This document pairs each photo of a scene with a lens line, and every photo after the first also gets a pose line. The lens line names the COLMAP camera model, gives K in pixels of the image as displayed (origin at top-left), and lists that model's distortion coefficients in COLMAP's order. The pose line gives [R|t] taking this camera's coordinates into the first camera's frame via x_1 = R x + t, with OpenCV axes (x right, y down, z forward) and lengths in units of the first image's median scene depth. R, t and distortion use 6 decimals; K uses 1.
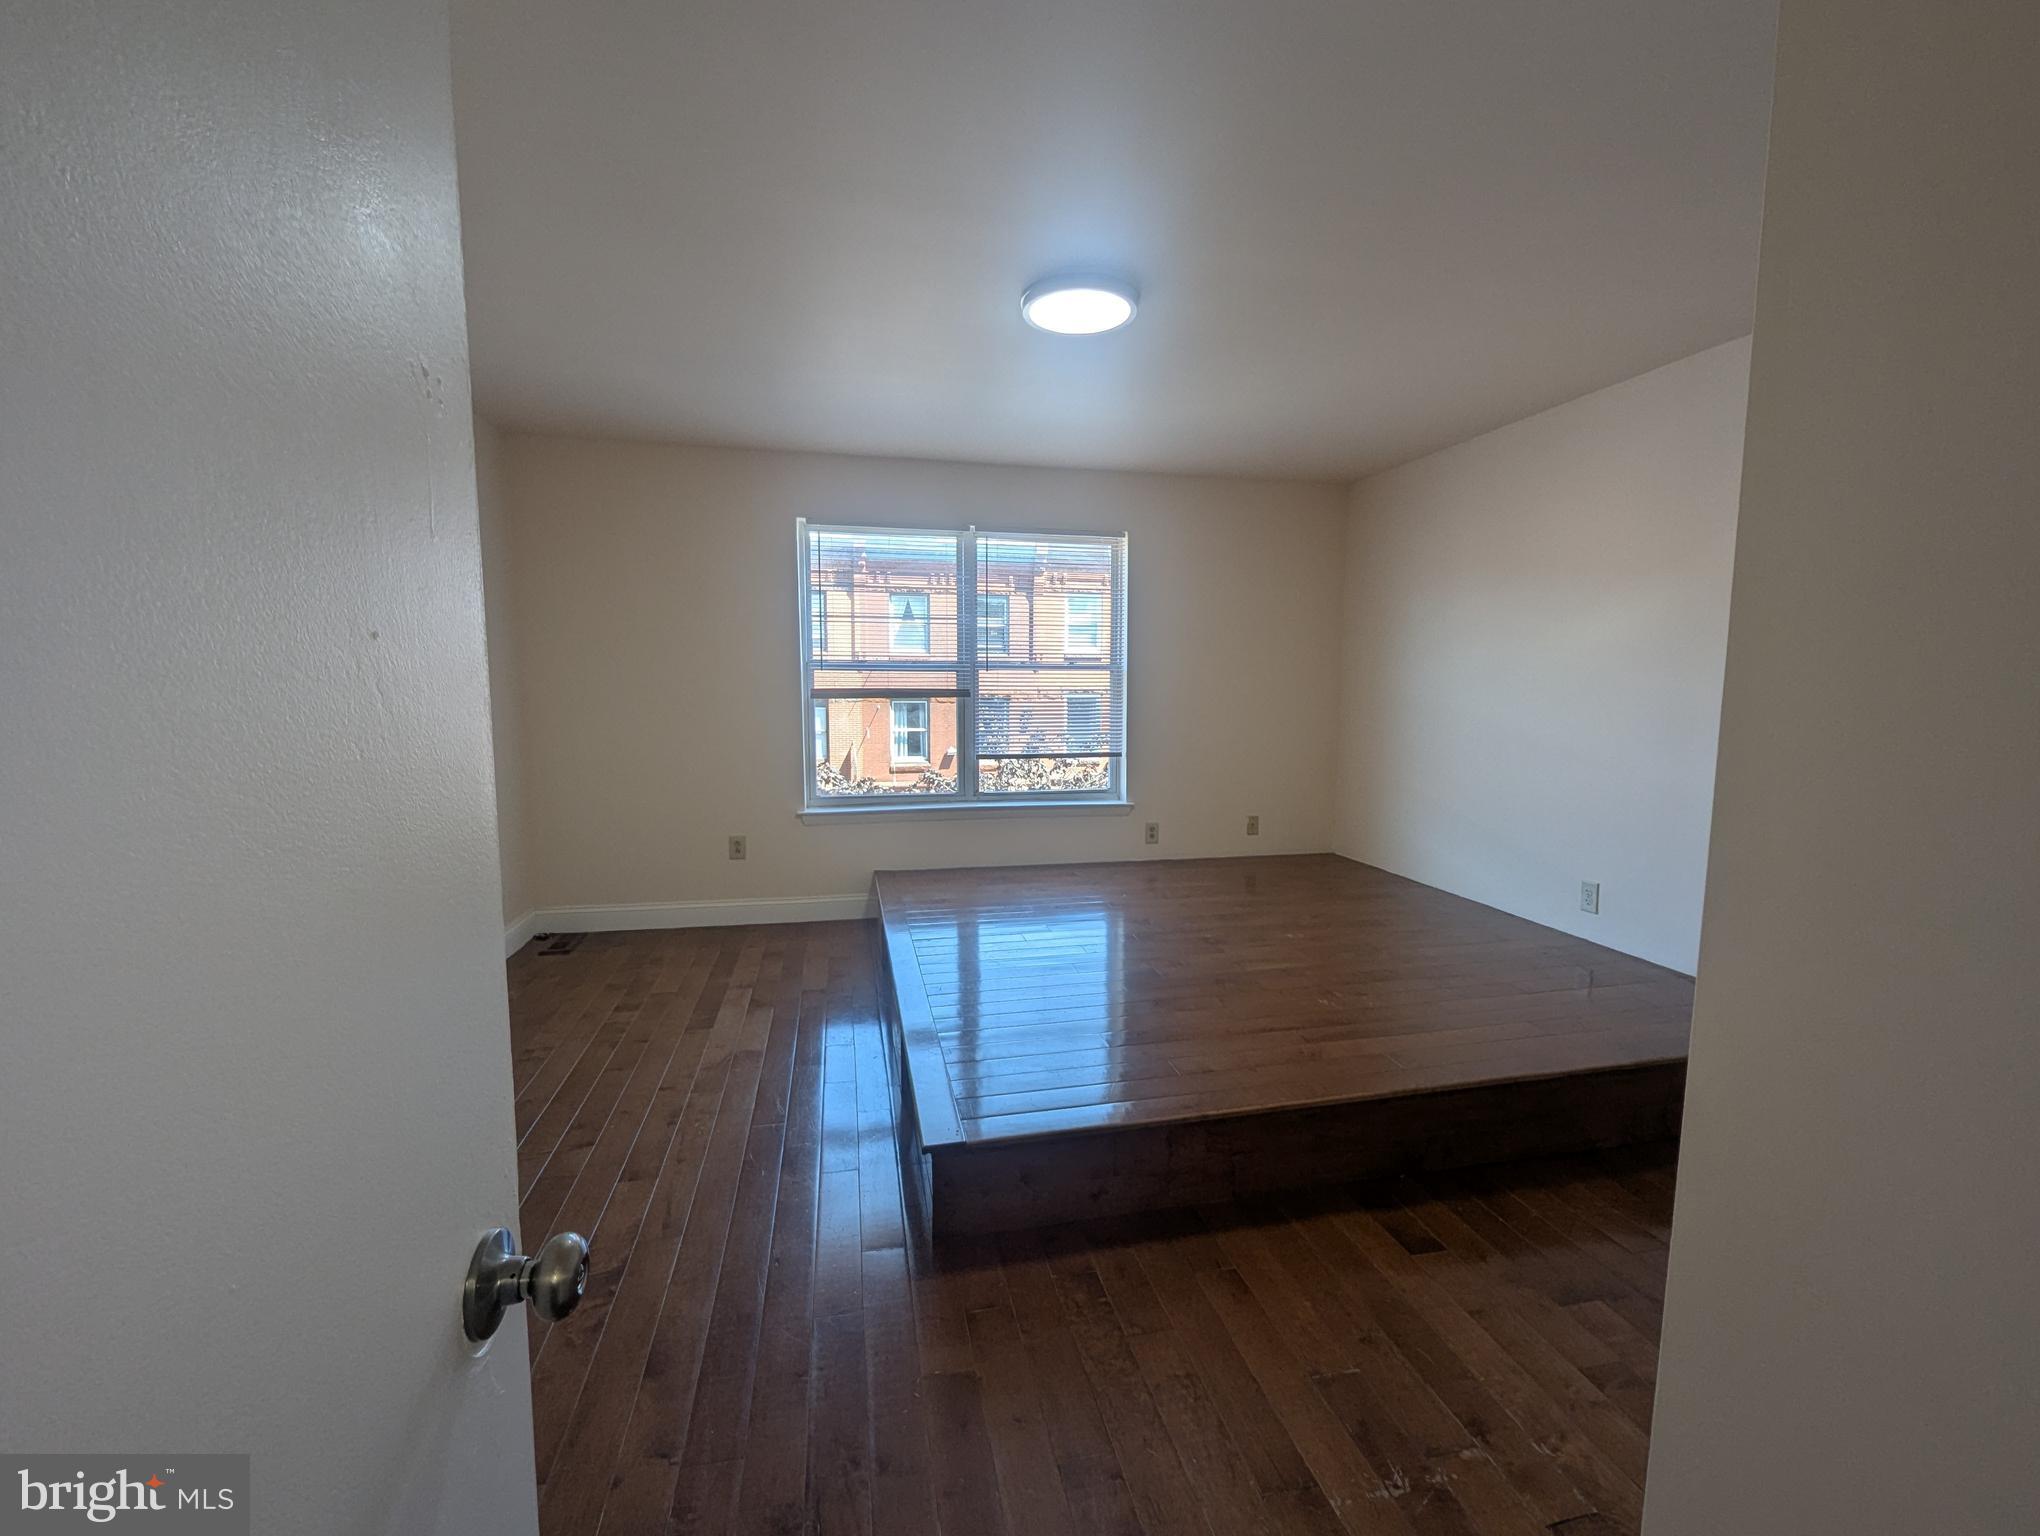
lens RADIAL K [[849.2, 0, 1008.5], [0, 849.2, 762.8], [0, 0, 1]] dist [0.007338, -0.001418]
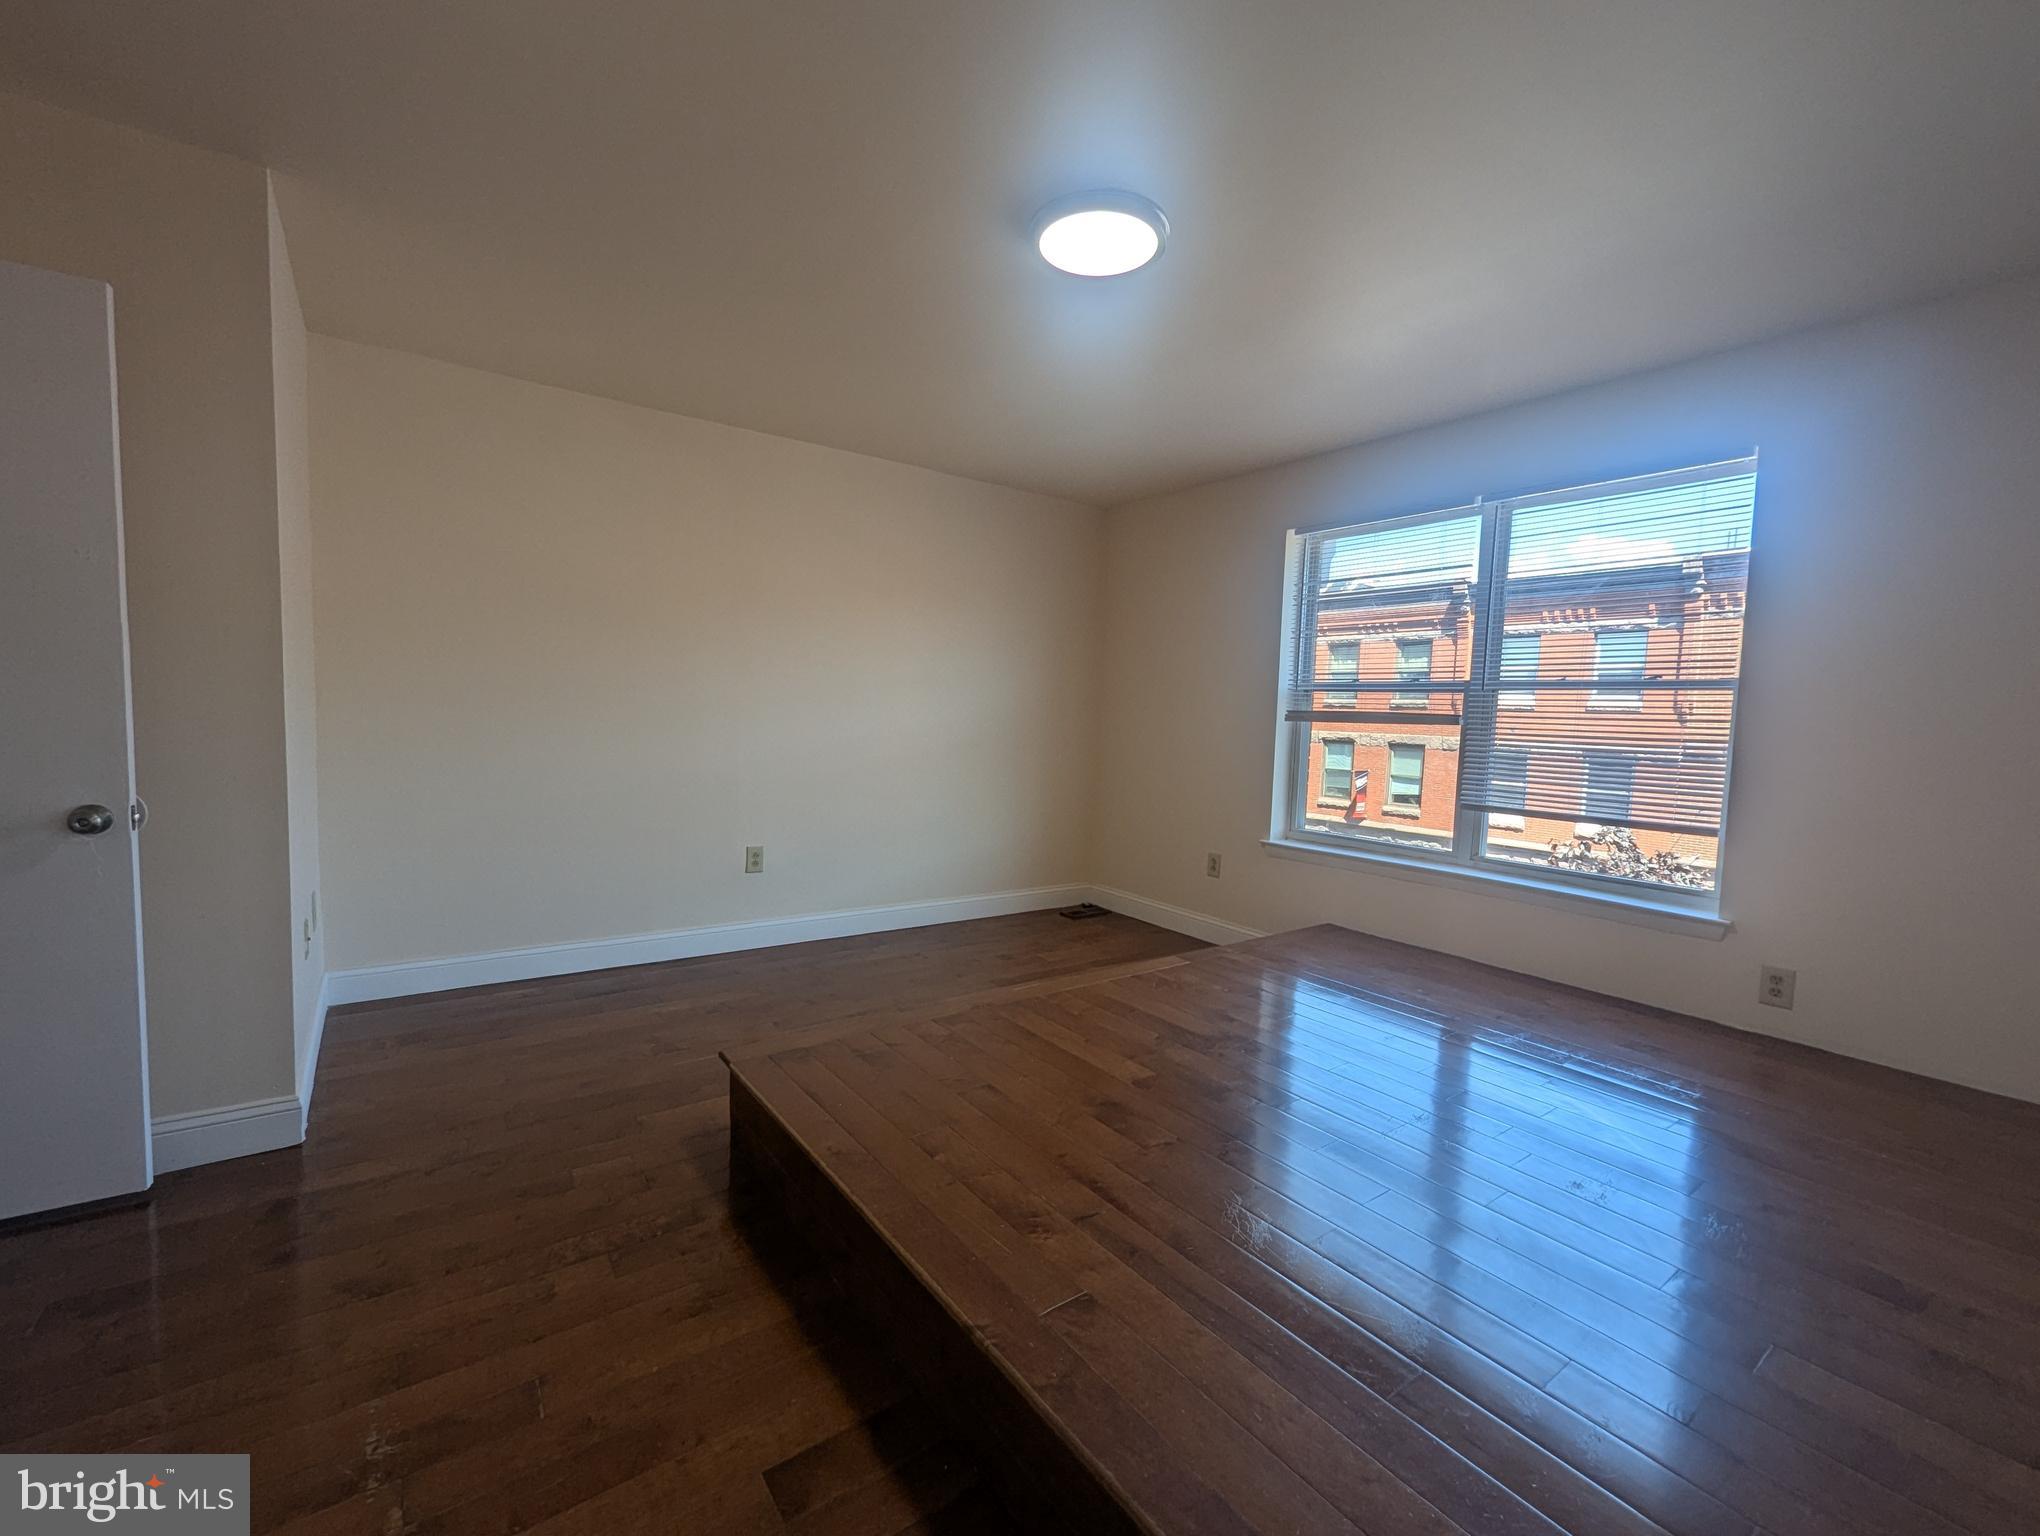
lens RADIAL K [[849.2, 0, 1039.2], [0, 849.2, 764.4], [0, 0, 1]] dist [0.007338, -0.001418]
pose [[0.415949, 0.065373, -0.907035, 0.575133], [-0.120537, 0.992576, 0.016262, -0.012122], [0.901364, 0.102567, 0.420741, 0.427617]]
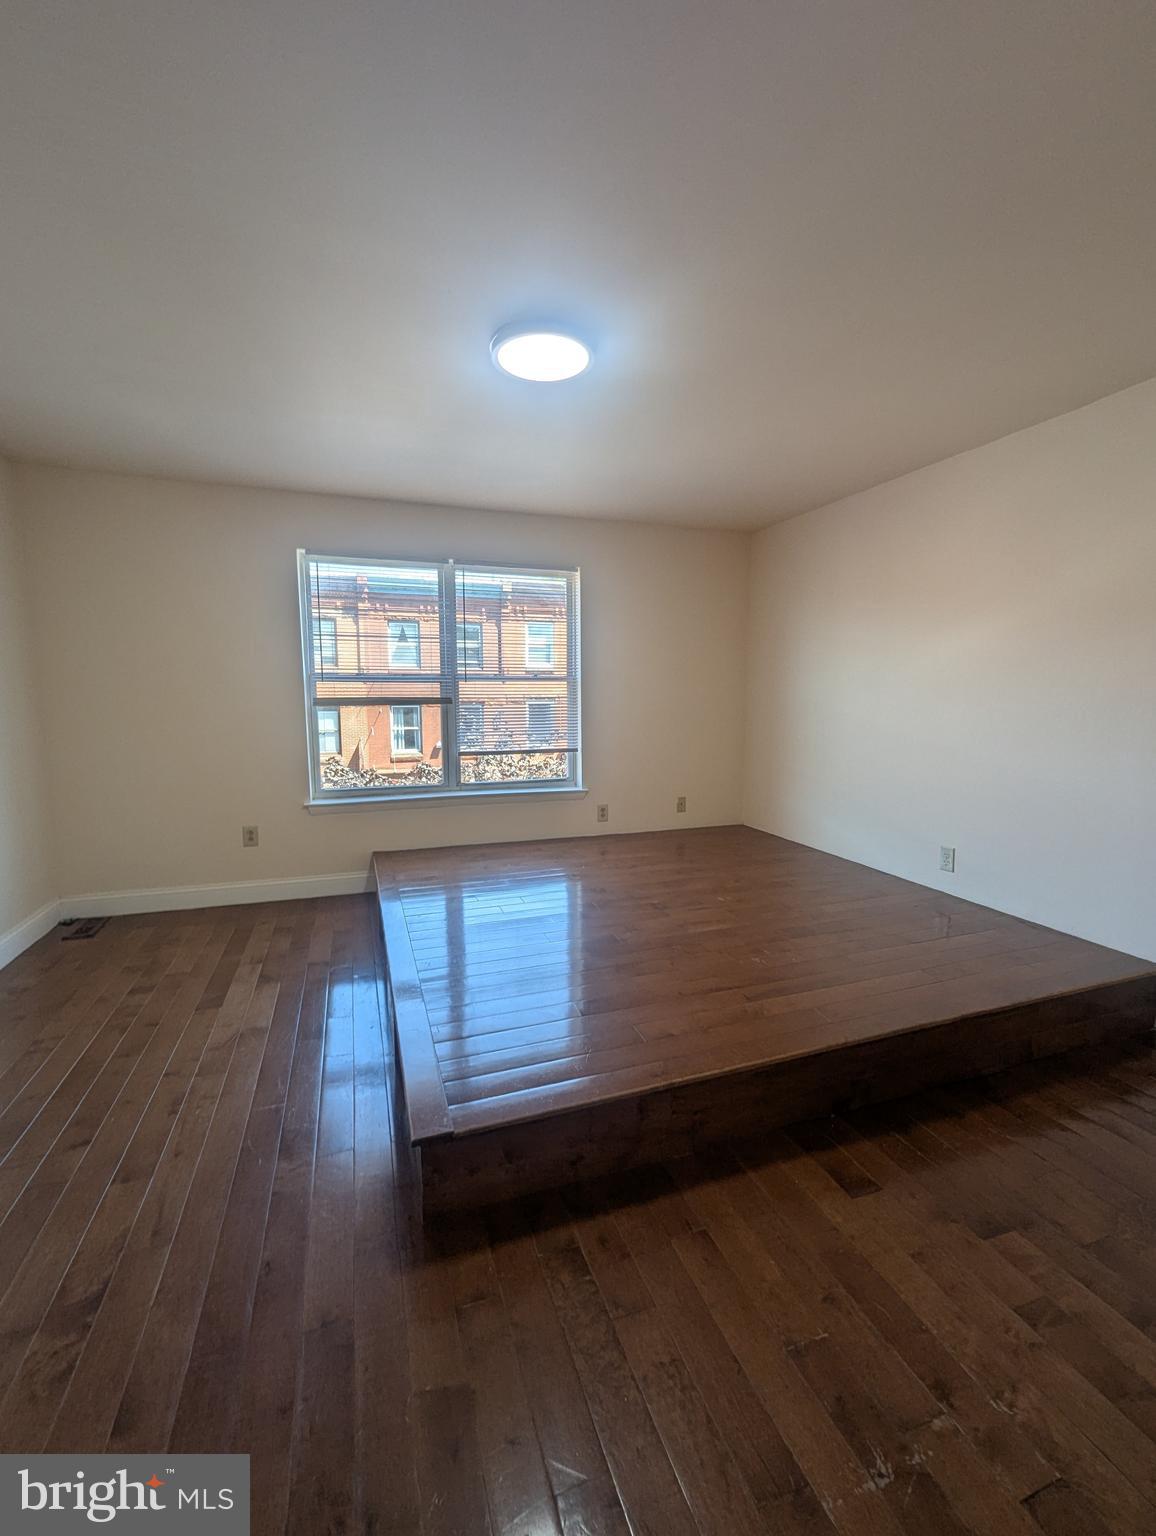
lens RADIAL K [[639.4, 0, 554.9], [0, 639.4, 768.6], [0, 0, 1]] dist [0.007338, -0.001418]
pose [[0.993729, -0.018109, 0.110336, -0.002588], [0.015086, 0.999489, 0.028176, -0.011658], [-0.110790, -0.026335, 0.993495, 0.105188]]
